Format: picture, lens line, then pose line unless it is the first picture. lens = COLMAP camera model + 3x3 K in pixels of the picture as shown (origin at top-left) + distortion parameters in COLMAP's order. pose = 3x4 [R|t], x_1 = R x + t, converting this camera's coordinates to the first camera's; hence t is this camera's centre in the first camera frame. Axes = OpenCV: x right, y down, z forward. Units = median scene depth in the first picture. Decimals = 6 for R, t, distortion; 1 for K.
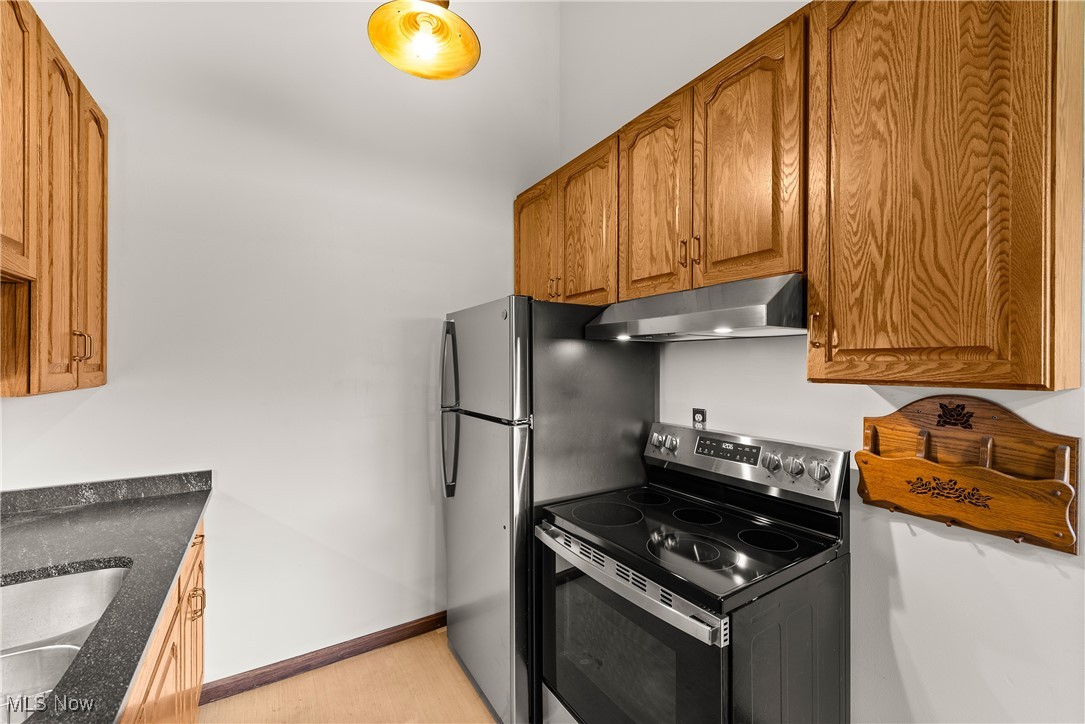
lens RADIAL K [[446.7, 0, 548.7], [0, 446.7, 364.7], [0, 0, 1]] dist [0.010180, -0.002601]
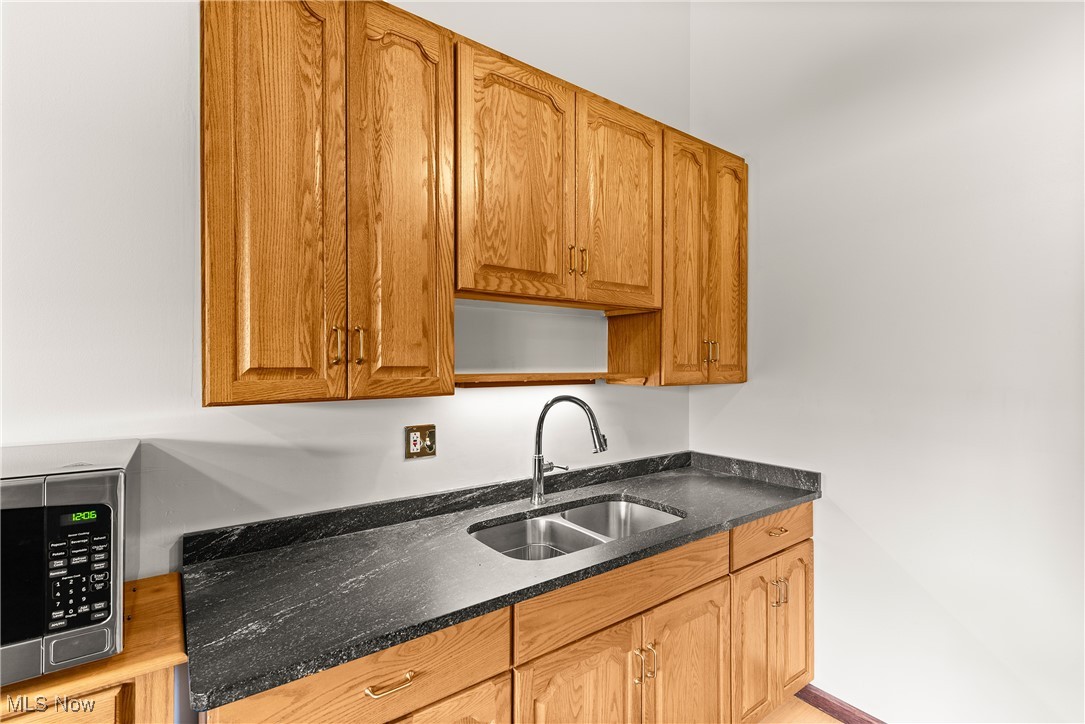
lens RADIAL K [[493.8, 0, 537.2], [0, 493.8, 362.4], [0, 0, 1]] dist [0.005145, -0.000996]
pose [[0.080266, -0.003920, -0.996766, 0.375296], [-0.003797, 0.999984, -0.004238, -0.000436], [0.996766, 0.004125, 0.080250, 0.393075]]
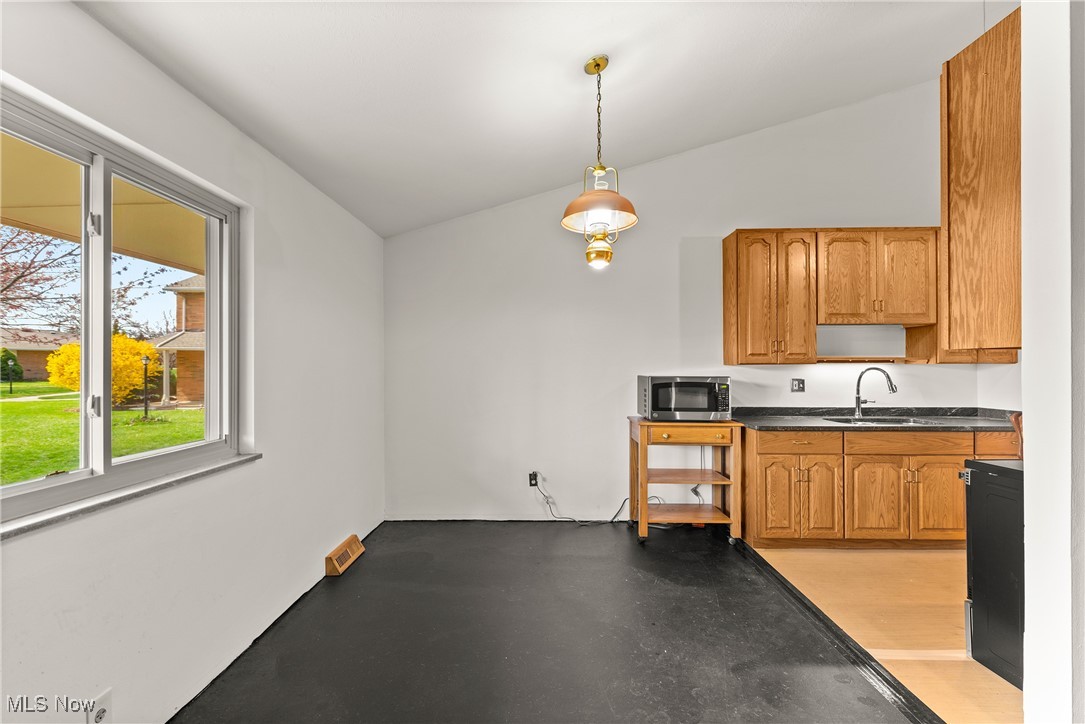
lens RADIAL K [[446.7, 0, 544.5], [0, 446.7, 363.5], [0, 0, 1]] dist [0.010180, -0.002601]
pose [[-0.534540, -0.008545, -0.845100, 2.207685], [-0.002149, 0.999959, -0.008751, 0.084176], [0.845140, -0.002862, -0.534537, 0.358282]]
